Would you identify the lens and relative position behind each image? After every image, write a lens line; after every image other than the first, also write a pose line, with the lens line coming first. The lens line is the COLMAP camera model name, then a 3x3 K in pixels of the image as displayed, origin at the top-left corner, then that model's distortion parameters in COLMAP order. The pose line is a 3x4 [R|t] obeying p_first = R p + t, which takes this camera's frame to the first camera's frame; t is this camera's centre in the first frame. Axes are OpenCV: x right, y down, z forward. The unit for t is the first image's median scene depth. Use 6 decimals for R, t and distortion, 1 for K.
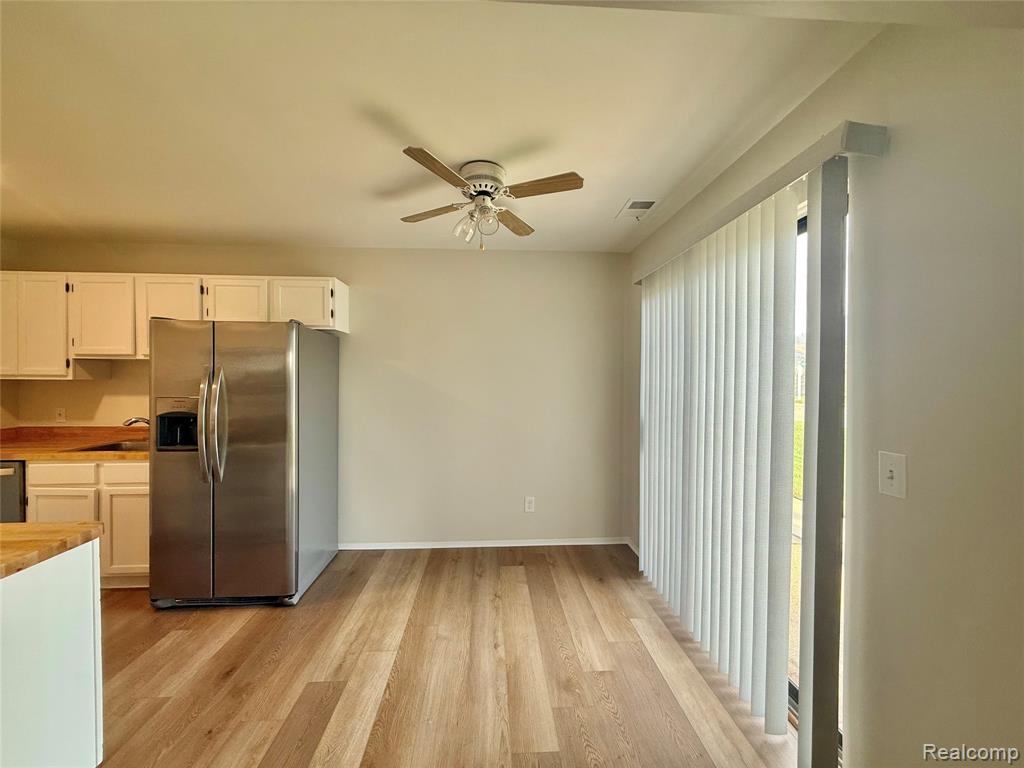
lens RADIAL K [[405.7, 0, 512.7], [0, 405.7, 384.1], [0, 0, 1]] dist [-0.002119, 0.000627]
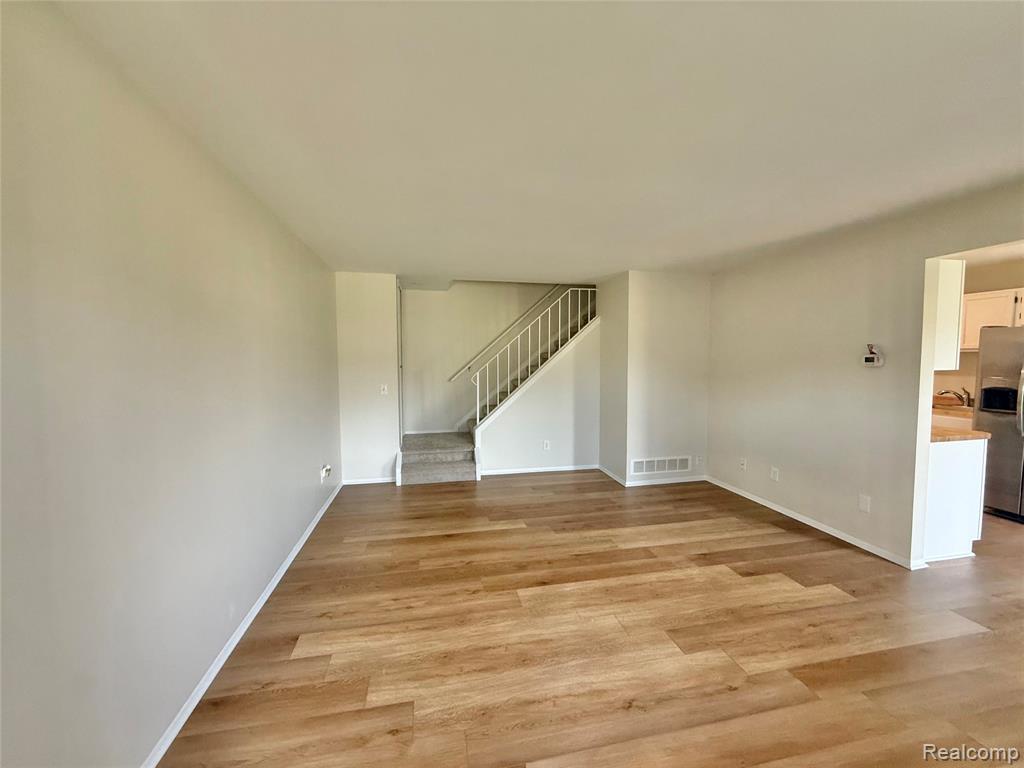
lens RADIAL K [[405.7, 0, 510.7], [0, 405.7, 384.9], [0, 0, 1]] dist [-0.002119, 0.000627]
pose [[0.137111, 0.064103, -0.988479, 0.429494], [-0.012439, 0.997937, 0.062990, -0.014253], [0.990478, 0.003659, 0.137625, -1.028407]]
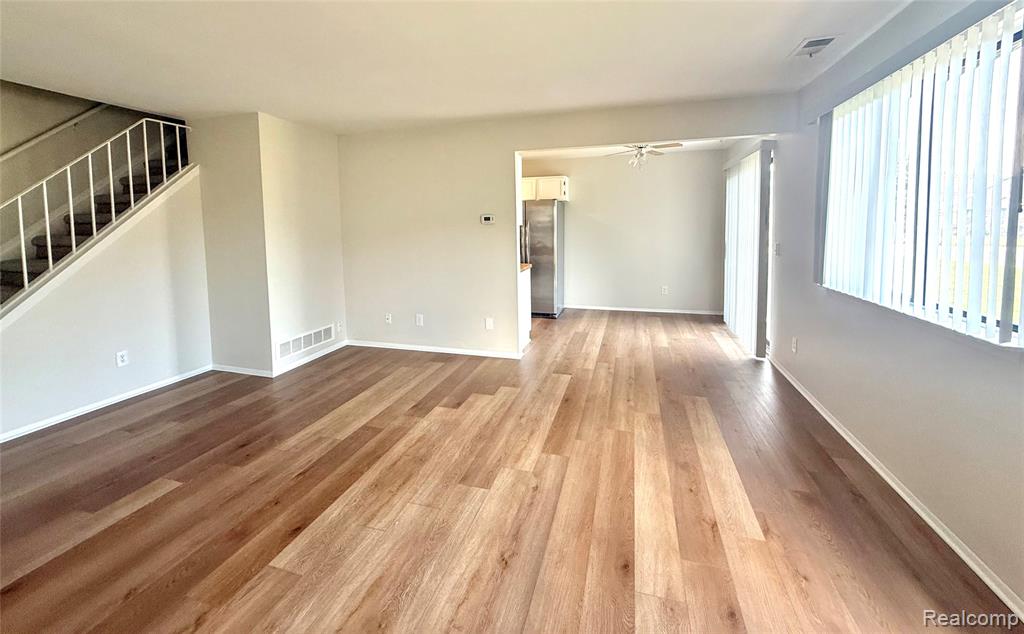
lens RADIAL K [[406.2, 0, 510.4], [0, 406.2, 248.5], [0, 0, 1]] dist [-0.000604, -0.000011]
pose [[0.936215, 0.006448, -0.351369, 0.045591], [0.009908, 0.998950, 0.044730, 0.022140], [0.351289, -0.045359, 0.935168, -1.340117]]
